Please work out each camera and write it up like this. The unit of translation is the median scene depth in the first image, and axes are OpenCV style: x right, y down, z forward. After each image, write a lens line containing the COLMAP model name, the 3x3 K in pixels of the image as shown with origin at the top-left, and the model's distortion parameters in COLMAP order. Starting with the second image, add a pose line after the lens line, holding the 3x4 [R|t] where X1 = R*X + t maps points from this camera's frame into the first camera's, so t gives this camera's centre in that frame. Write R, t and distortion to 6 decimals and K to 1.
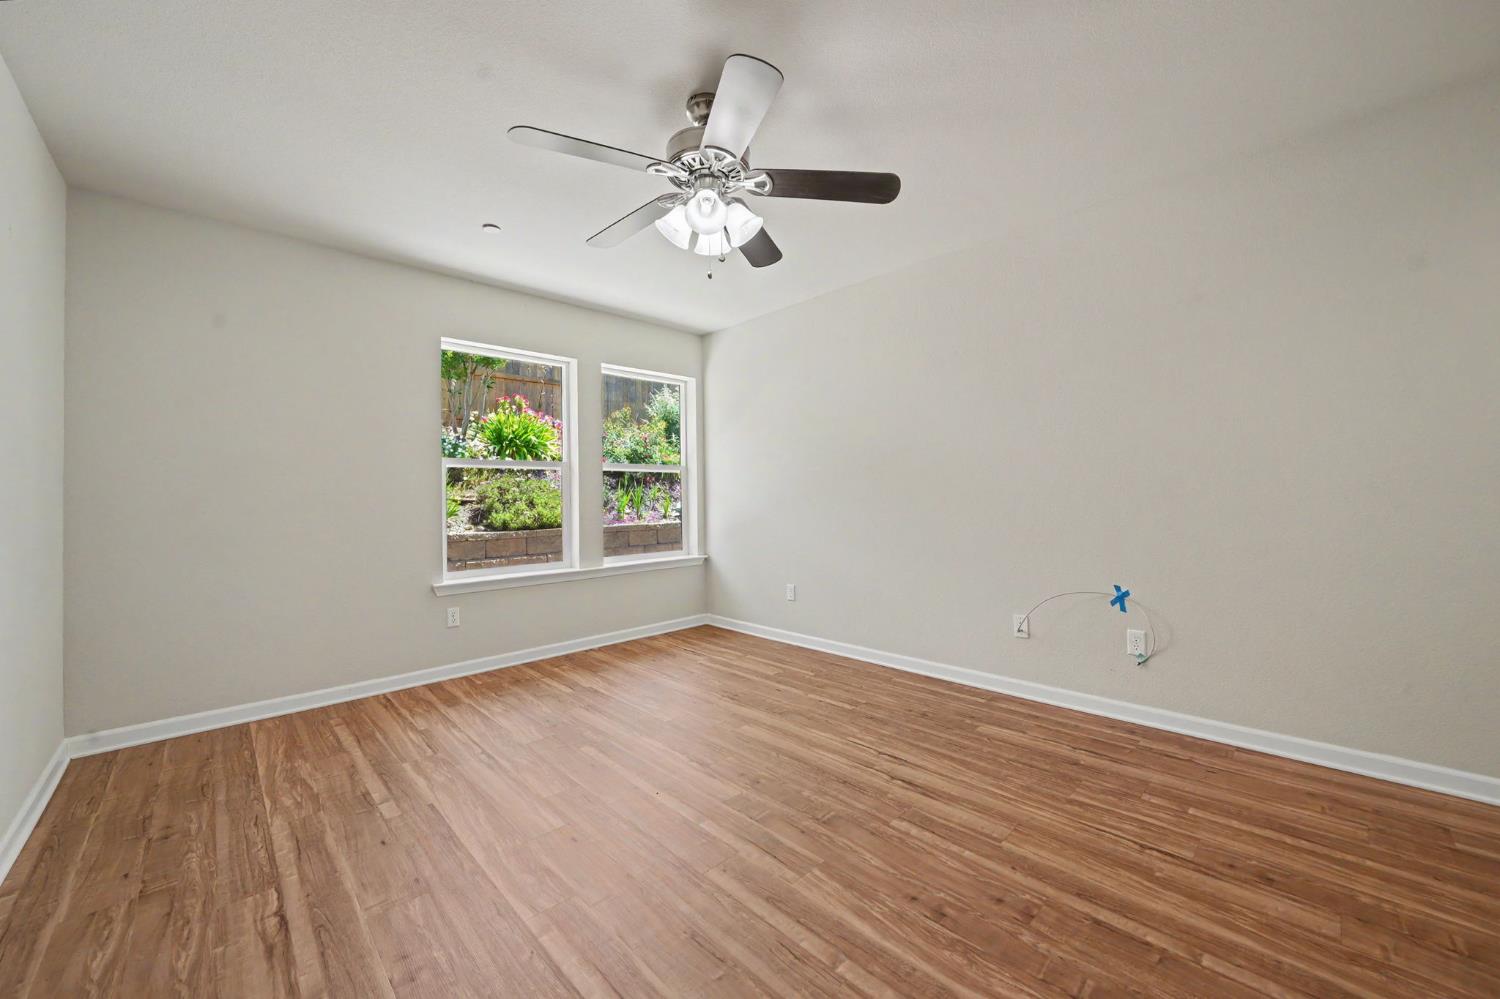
lens RADIAL K [[557.4, 0, 744.3], [0, 557.4, 501.0], [0, 0, 1]] dist [-0.000385, -0.000173]
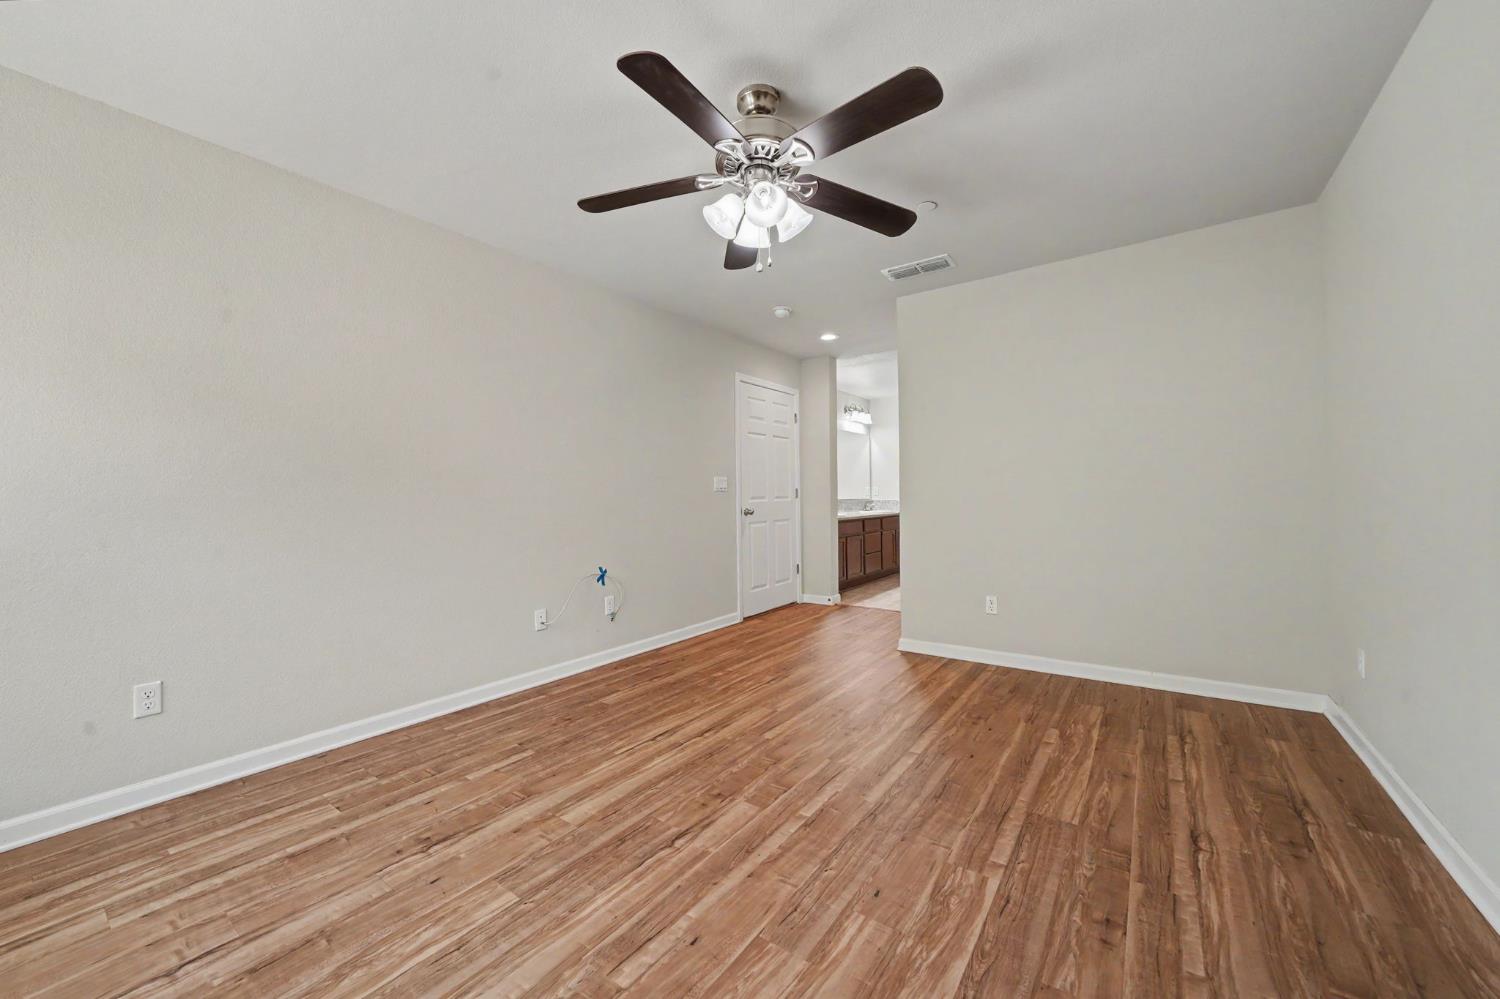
lens RADIAL K [[557.4, 0, 744.3], [0, 557.4, 501.0], [0, 0, 1]] dist [-0.000385, -0.000173]
pose [[-0.166533, 0.015399, 0.985916, -0.762457], [0.014699, 0.999806, -0.013133, 0.013687], [-0.985926, 0.012305, -0.166727, 0.910702]]
